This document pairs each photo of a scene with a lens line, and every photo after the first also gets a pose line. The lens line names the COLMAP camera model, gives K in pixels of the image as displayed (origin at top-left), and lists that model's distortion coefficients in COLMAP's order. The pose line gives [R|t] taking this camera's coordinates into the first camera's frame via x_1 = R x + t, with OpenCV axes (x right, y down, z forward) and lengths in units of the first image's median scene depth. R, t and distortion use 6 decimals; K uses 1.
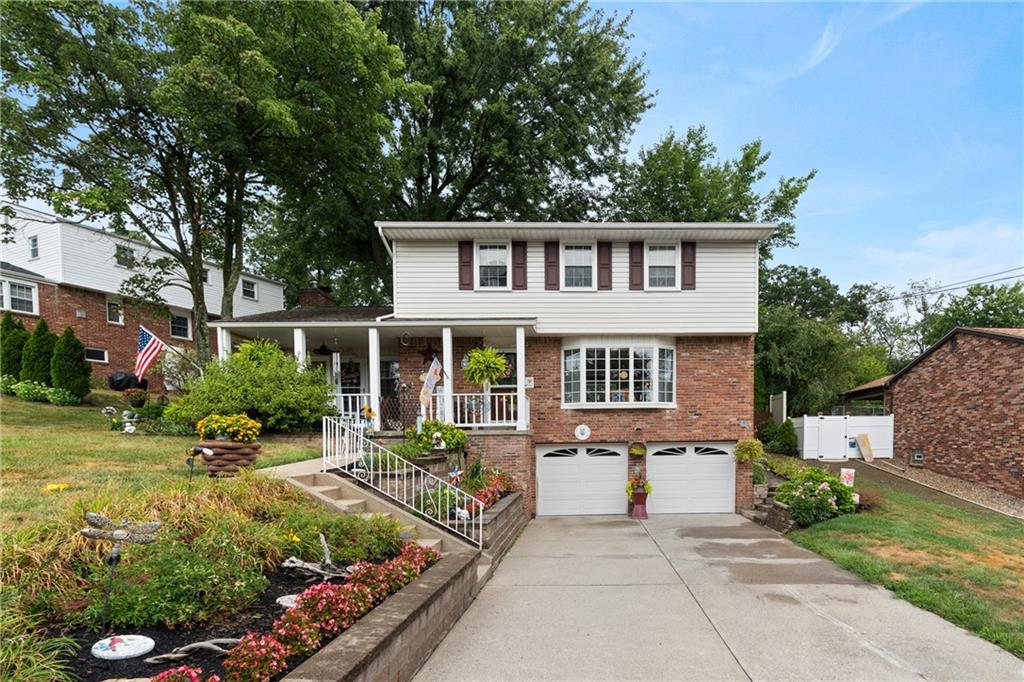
lens RADIAL K [[470.2, 0, 512.1], [0, 470.2, 424.1], [0, 0, 1]] dist [-0.000627, -0.000252]
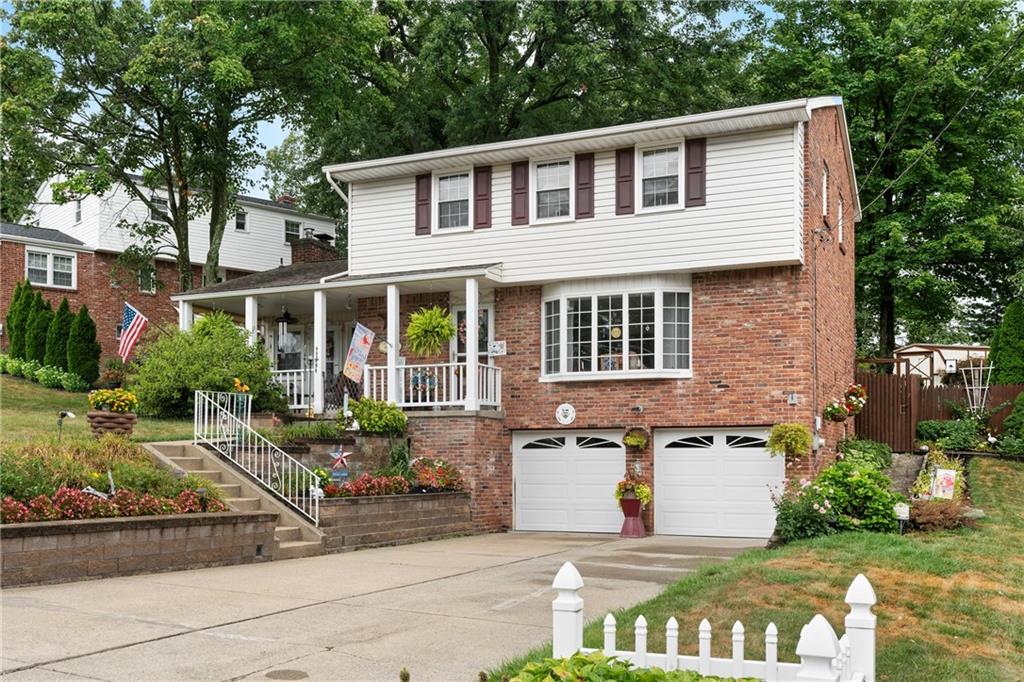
lens RADIAL K [[1066.3, 0, 512.0], [0, 1066.3, 341.0], [0, 0, 1]] dist [0.016170, 0.007092]
pose [[0.886882, -0.040053, -0.460256, 0.840169], [-0.003914, 0.995548, -0.094178, 0.060590], [0.461979, 0.085326, 0.882777, -0.492404]]
